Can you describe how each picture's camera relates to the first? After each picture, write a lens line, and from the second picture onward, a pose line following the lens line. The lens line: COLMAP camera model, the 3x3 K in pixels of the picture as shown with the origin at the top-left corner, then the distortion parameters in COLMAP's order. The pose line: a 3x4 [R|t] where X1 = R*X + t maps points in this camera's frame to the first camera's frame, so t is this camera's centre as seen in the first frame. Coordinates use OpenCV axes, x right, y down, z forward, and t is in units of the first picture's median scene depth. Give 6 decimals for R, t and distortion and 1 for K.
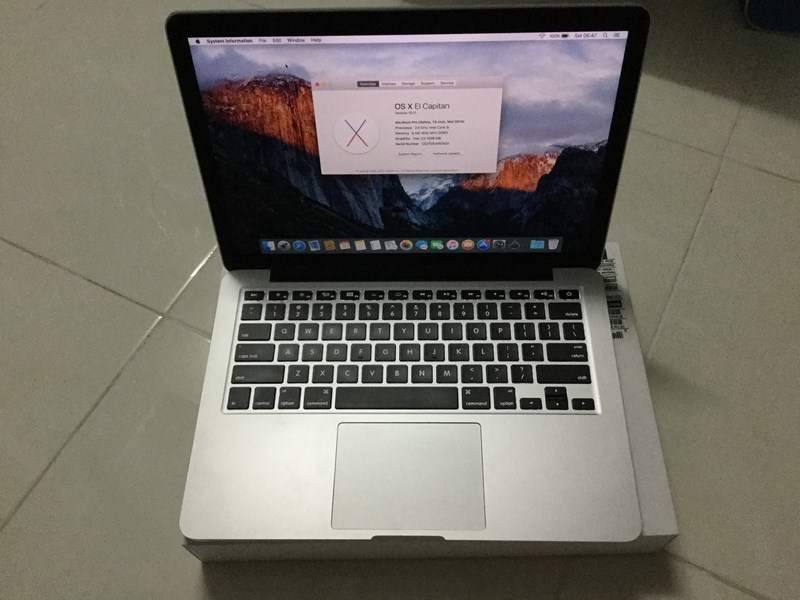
lens RADIAL K [[729.6, 0, 391.8], [0, 729.6, 330.7], [0, 0, 1]] dist [0.062640, -0.128900]
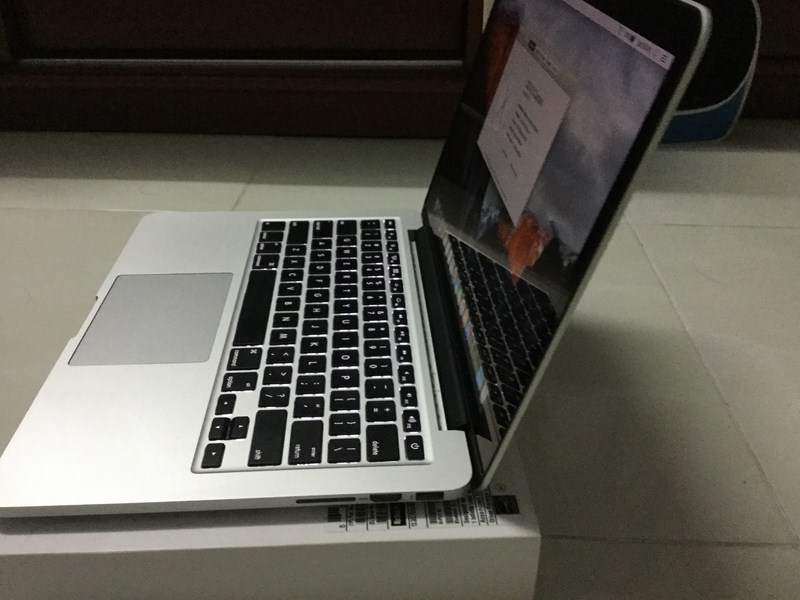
lens RADIAL K [[729.6, 0, 398.3], [0, 729.6, 283.8], [0, 0, 1]] dist [0.062640, -0.128900]
pose [[0.070792, 0.515472, -0.853977, 0.722266], [-0.894397, 0.411849, 0.174455, -0.208627], [0.441636, 0.751444, 0.490193, 0.644173]]
